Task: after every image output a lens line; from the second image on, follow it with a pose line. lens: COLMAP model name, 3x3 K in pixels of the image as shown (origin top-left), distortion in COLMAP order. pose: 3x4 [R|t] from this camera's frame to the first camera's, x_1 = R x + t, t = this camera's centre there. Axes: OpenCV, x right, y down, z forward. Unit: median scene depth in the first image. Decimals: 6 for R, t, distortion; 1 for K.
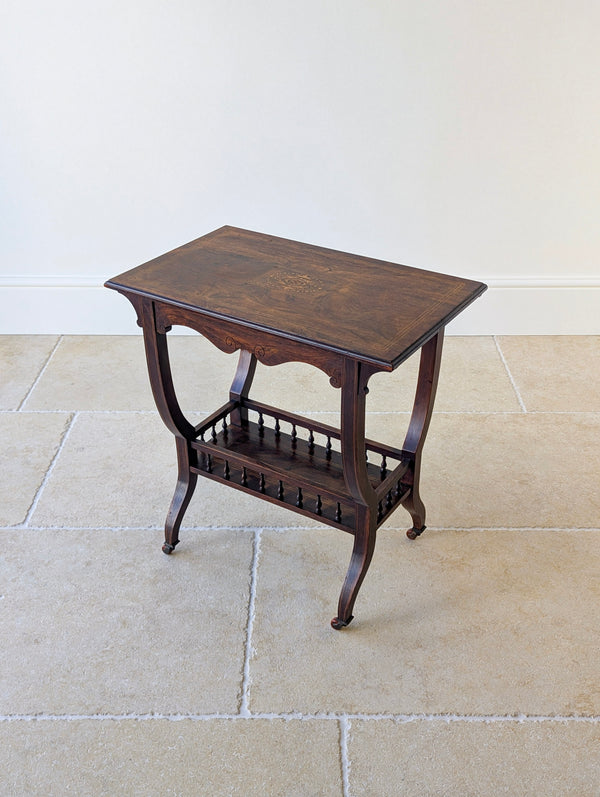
lens RADIAL K [[867.1, 0, 301.4], [0, 867.1, 403.7], [0, 0, 1]] dist [0.019457, -0.015642]
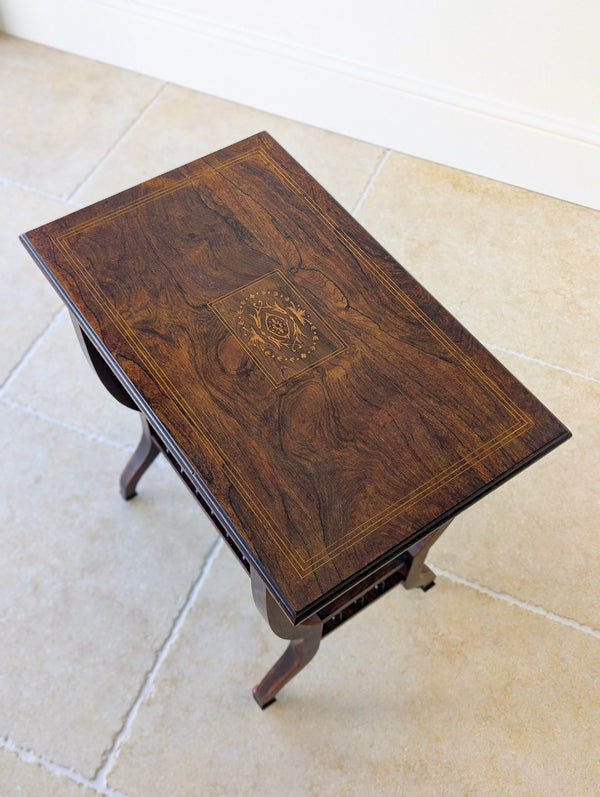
lens RADIAL K [[837.9, 0, 302.4], [0, 837.9, 379.9], [0, 0, 1]] dist [0.099111, -0.180897]
pose [[0.926847, 0.327612, -0.183371, 0.120575], [-0.222739, 0.873003, 0.433881, -0.333478], [0.302228, -0.361297, 0.882113, 0.397206]]
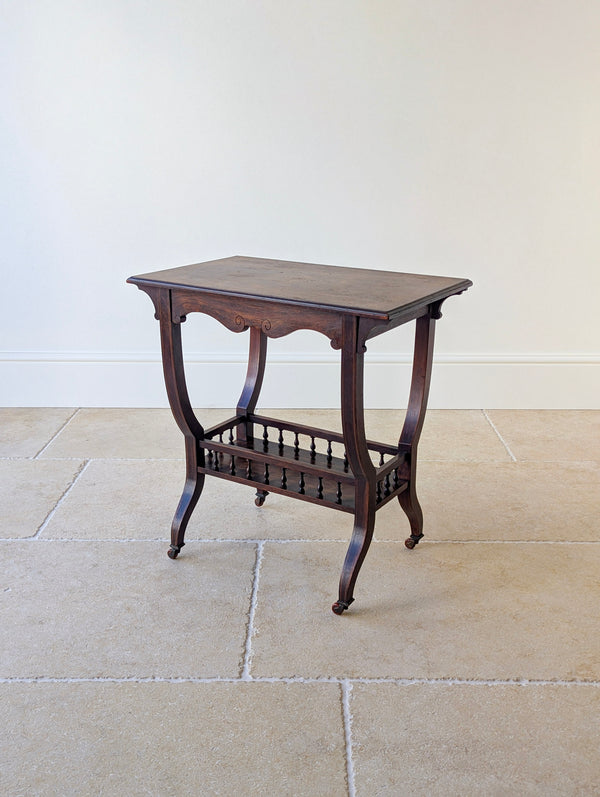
lens RADIAL K [[829.2, 0, 302.1], [0, 829.2, 396.6], [0, 0, 1]] dist [0.013755, 0.000591]
pose [[0.999987, 0.005128, 0.000075, -0.002154], [-0.004984, 0.975281, -0.220914, 0.213670], [-0.001206, 0.220910, 0.975293, -0.000663]]
